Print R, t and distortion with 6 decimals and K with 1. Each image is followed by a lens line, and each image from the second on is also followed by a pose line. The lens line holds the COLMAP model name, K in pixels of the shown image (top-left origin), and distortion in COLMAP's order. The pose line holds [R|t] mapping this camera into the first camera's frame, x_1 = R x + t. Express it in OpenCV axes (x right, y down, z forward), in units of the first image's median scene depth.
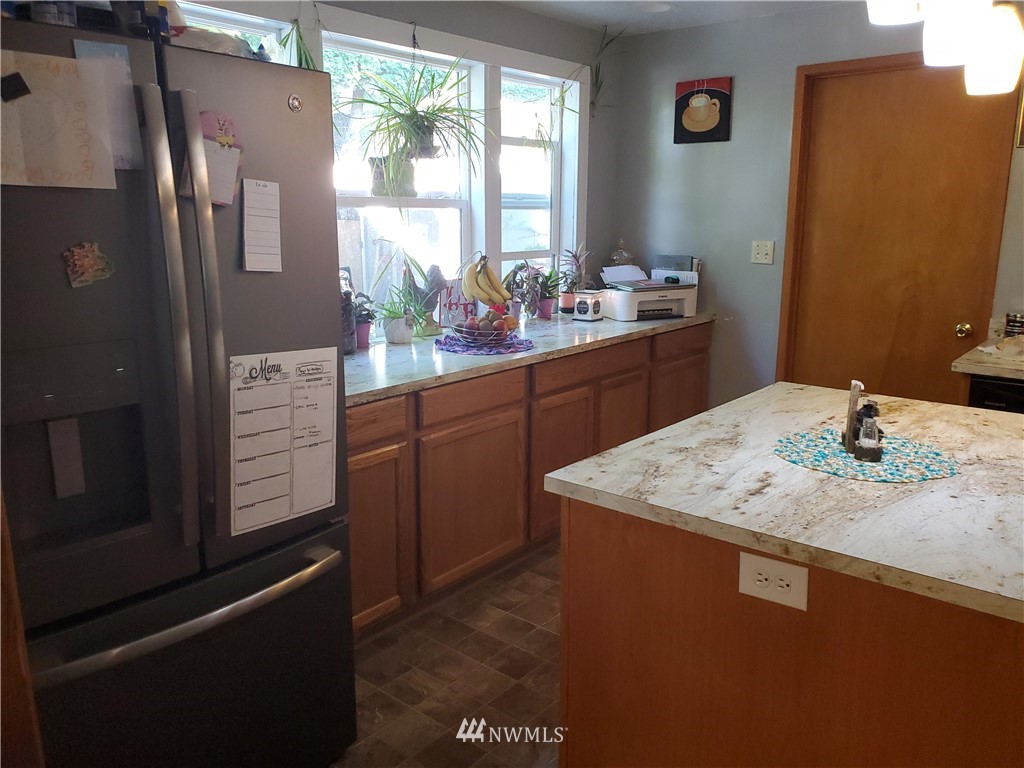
lens RADIAL K [[785.2, 0, 511.9], [0, 785.2, 386.0], [0, 0, 1]] dist [0.018225, -0.033096]
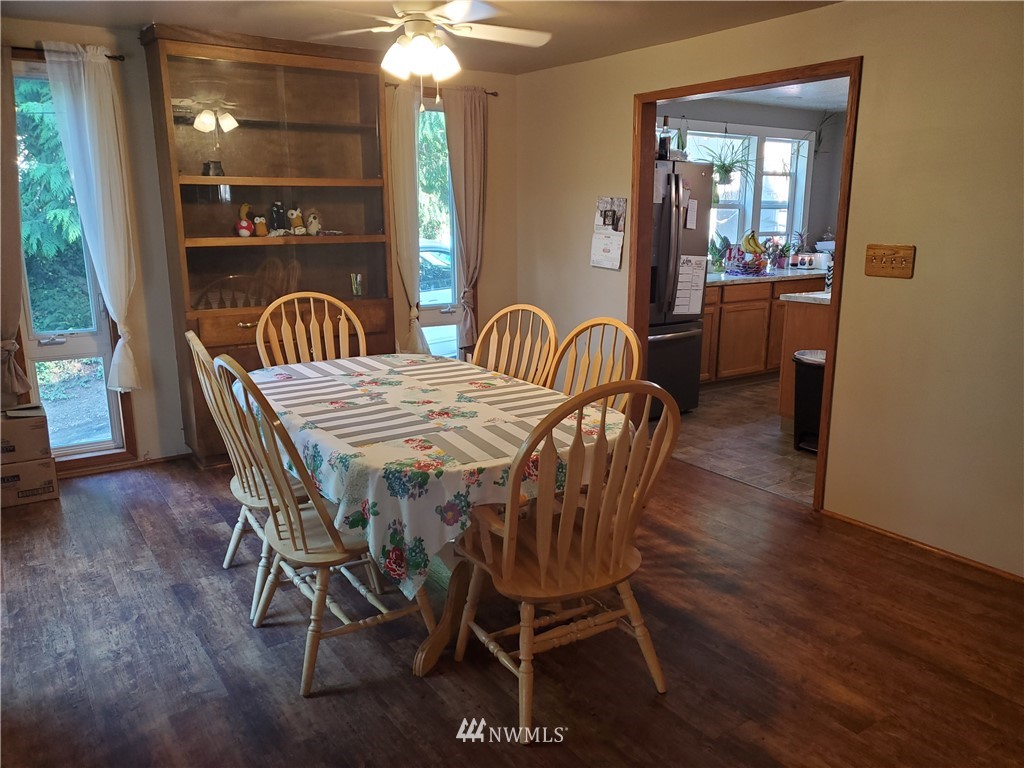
lens RADIAL K [[785.2, 0, 509.3], [0, 785.2, 386.4], [0, 0, 1]] dist [0.018225, -0.033096]
pose [[0.959802, 0.061642, -0.273826, -0.048720], [-0.061410, 0.998068, 0.009428, 0.221460], [0.273878, 0.007766, 0.961733, -0.989760]]
